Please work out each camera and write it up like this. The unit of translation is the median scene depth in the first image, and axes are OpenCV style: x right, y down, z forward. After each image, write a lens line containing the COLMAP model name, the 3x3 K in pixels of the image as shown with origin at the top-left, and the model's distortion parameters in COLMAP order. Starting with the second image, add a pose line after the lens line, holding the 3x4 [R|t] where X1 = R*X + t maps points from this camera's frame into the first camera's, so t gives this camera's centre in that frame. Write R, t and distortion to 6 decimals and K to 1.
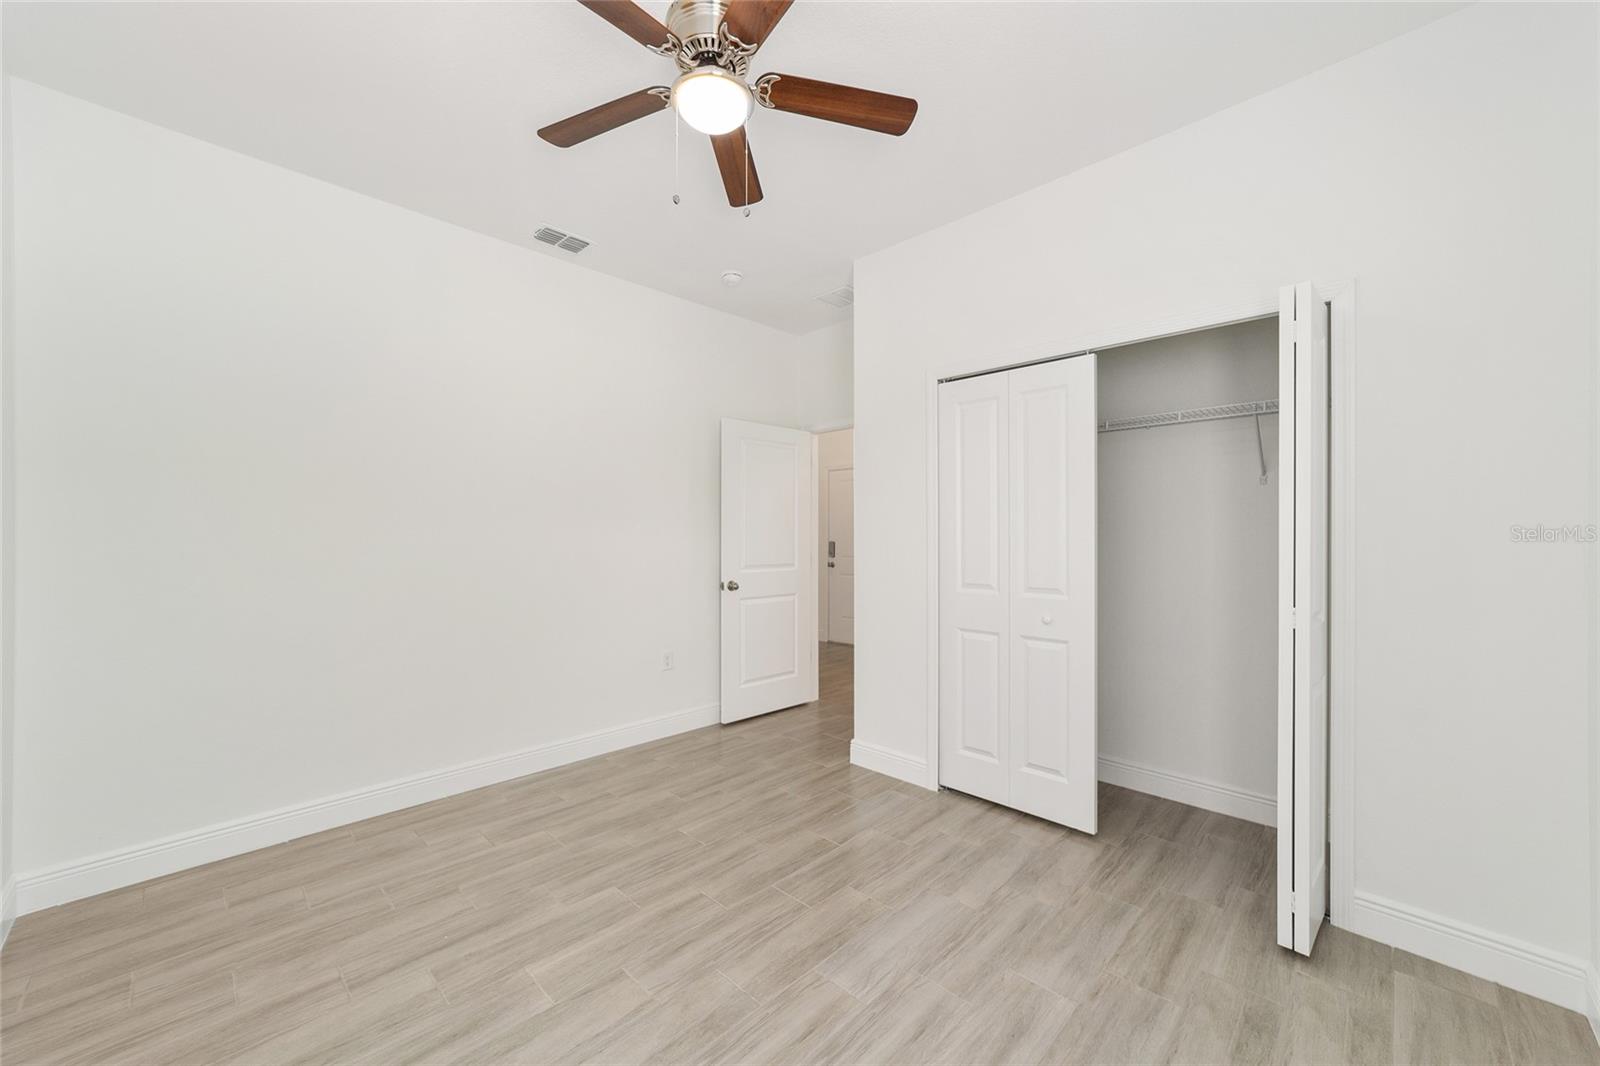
lens RADIAL K [[605.1, 0, 800.0], [0, 605.1, 533.0], [0, 0, 1]] dist [0.001032, 0.000142]
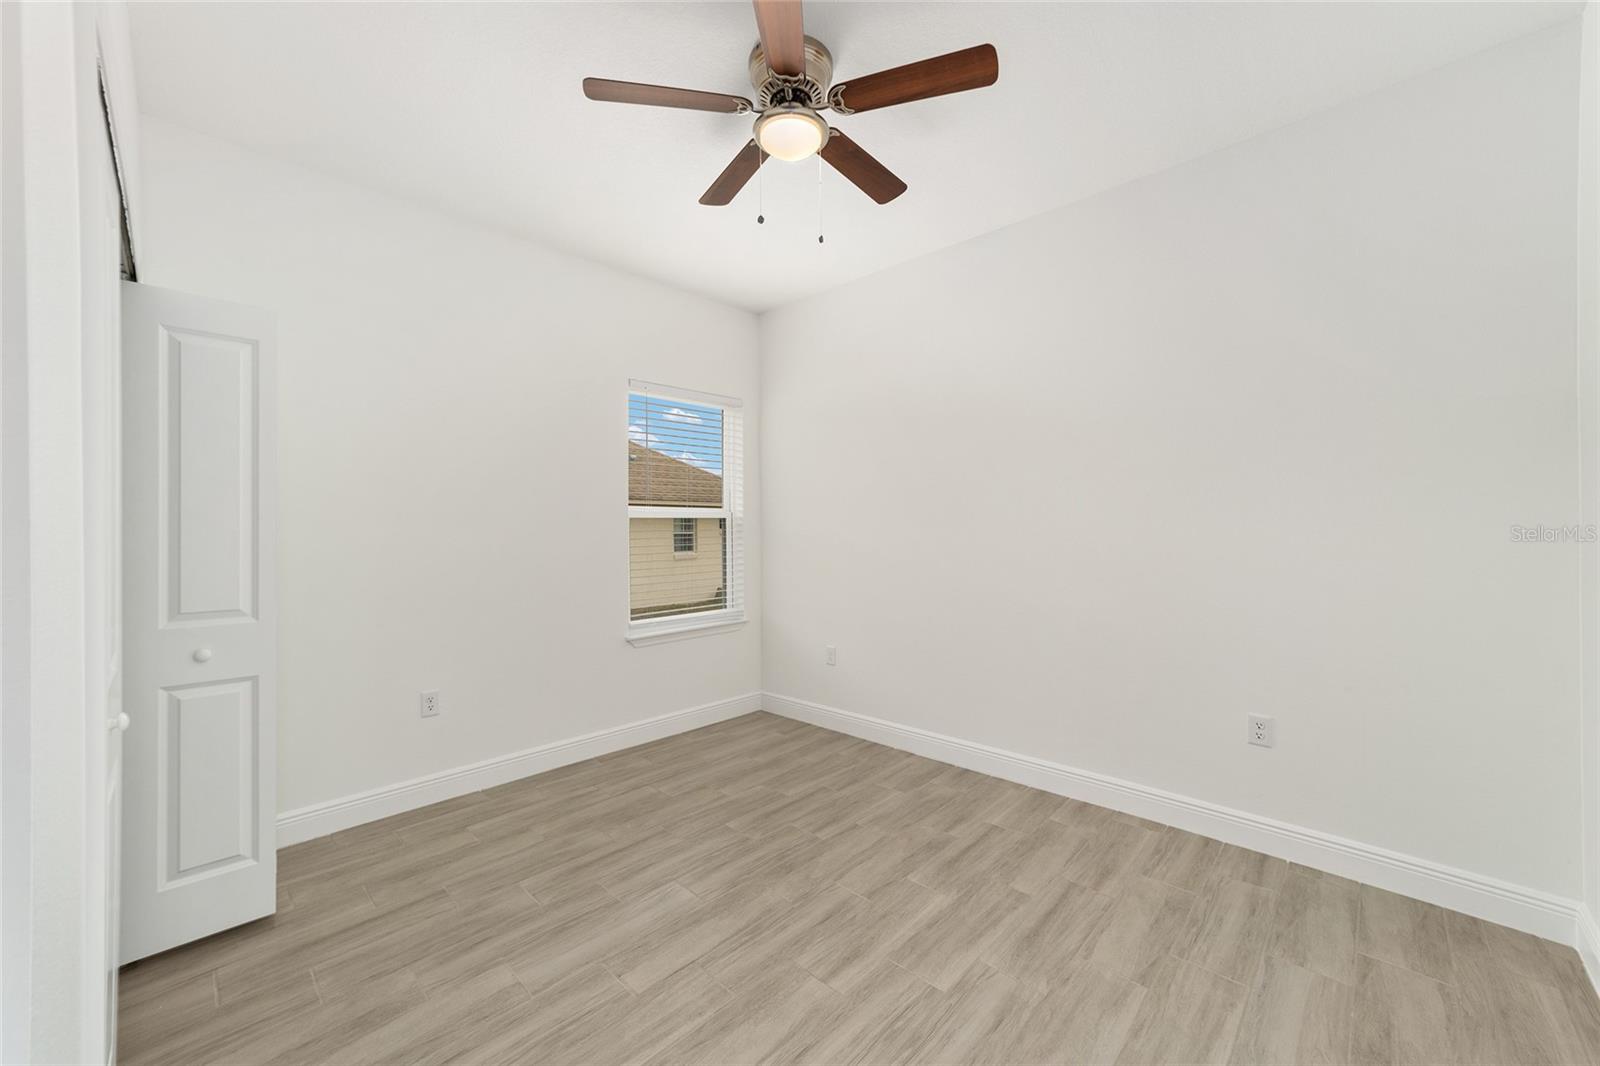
lens RADIAL K [[605.1, 0, 800.0], [0, 605.1, 533.0], [0, 0, 1]] dist [0.001032, 0.000142]
pose [[-0.999921, 0.008641, -0.009151, -0.141819], [0.008607, 0.999956, 0.003734, 0.001892], [0.009183, 0.003655, -0.999951, 2.021007]]
